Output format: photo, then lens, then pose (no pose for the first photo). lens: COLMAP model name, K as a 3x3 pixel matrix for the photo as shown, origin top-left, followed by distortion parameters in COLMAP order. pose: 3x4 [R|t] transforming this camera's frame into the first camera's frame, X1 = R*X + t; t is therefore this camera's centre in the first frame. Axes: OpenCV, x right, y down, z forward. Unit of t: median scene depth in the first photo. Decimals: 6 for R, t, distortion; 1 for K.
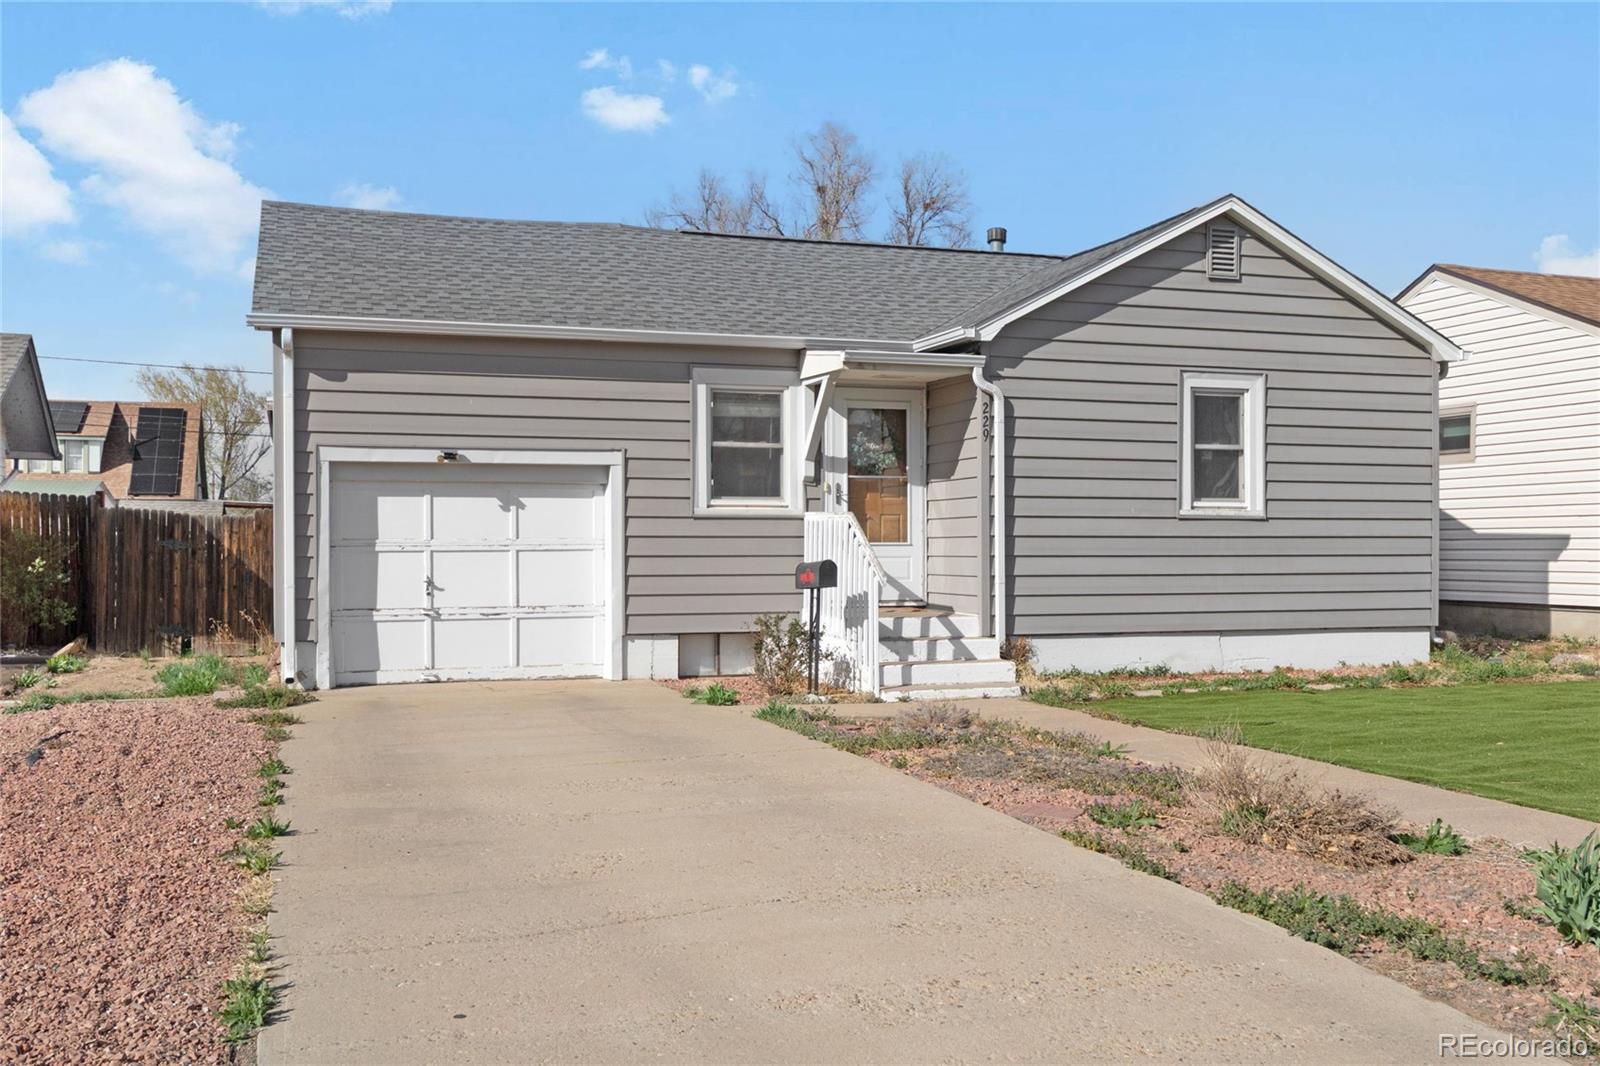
lens RADIAL K [[1546.3, 0, 800.8], [0, 1546.3, 538.8], [0, 0, 1]] dist [-0.003152, -0.002821]
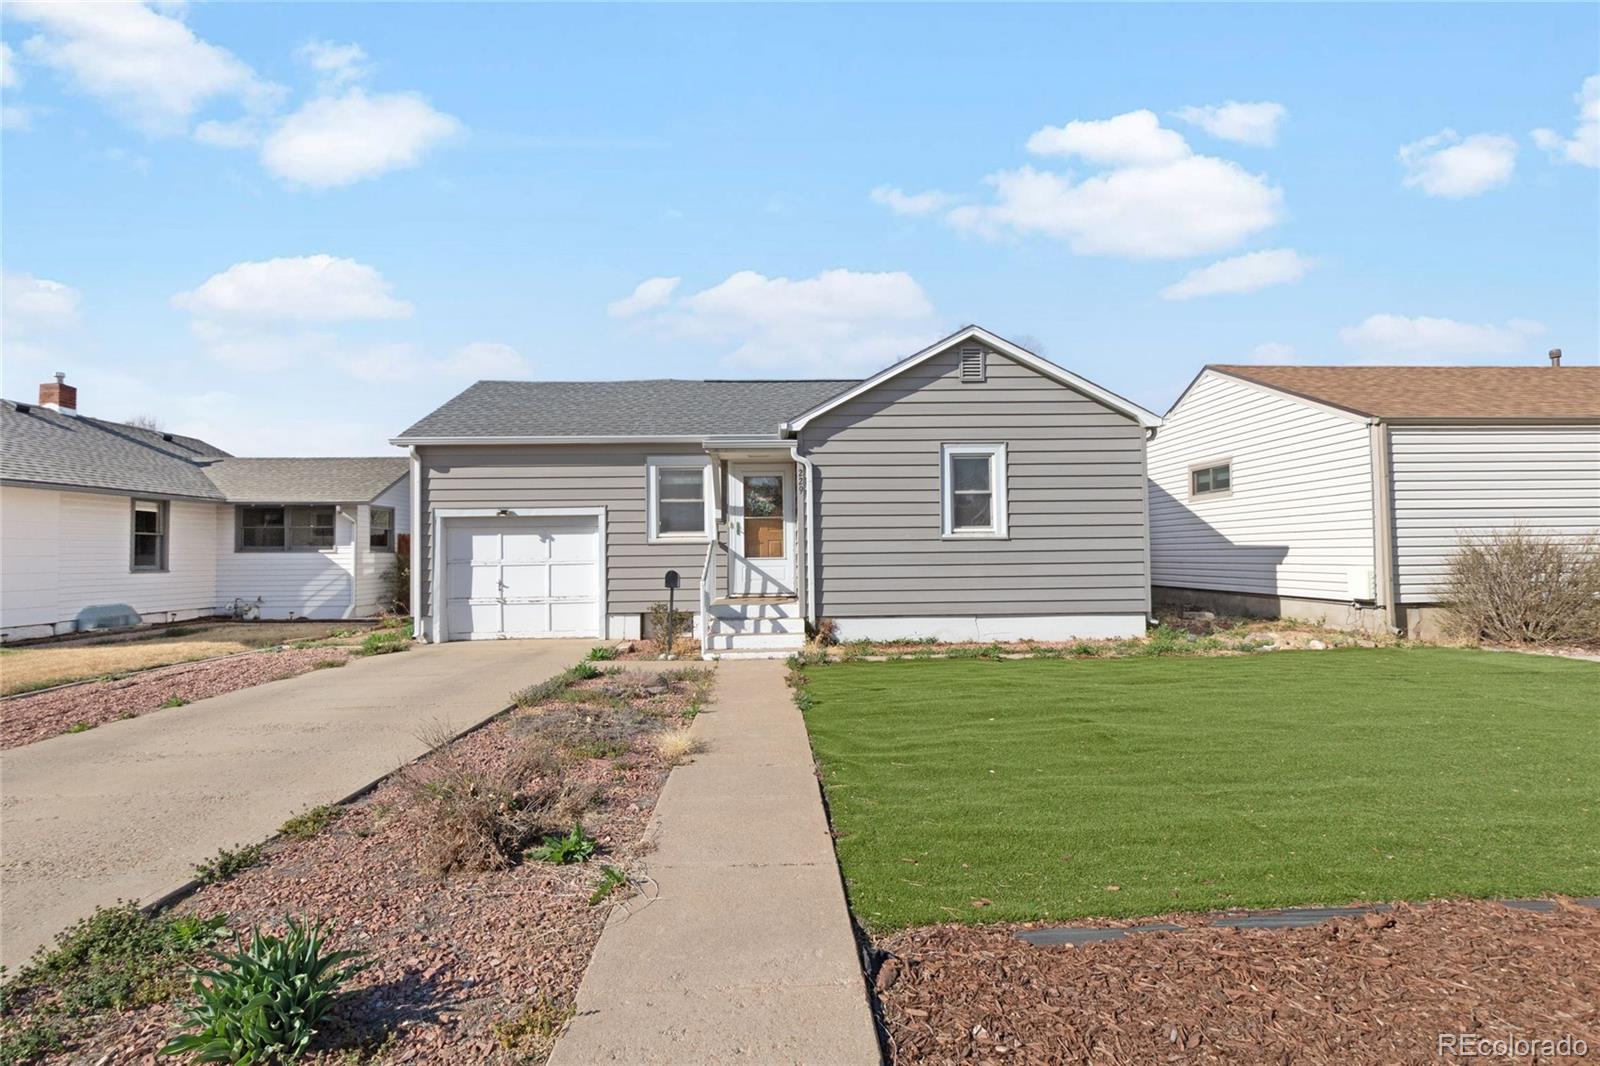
lens RADIAL K [[769.2, 0, 799.3], [0, 769.2, 526.9], [0, 0, 1]] dist [0.000657, 0.000302]
pose [[0.955705, -0.021449, -0.293543, 0.332299], [0.013036, 0.999447, -0.030588, -0.004881], [0.294037, 0.025406, 0.955456, 0.236511]]
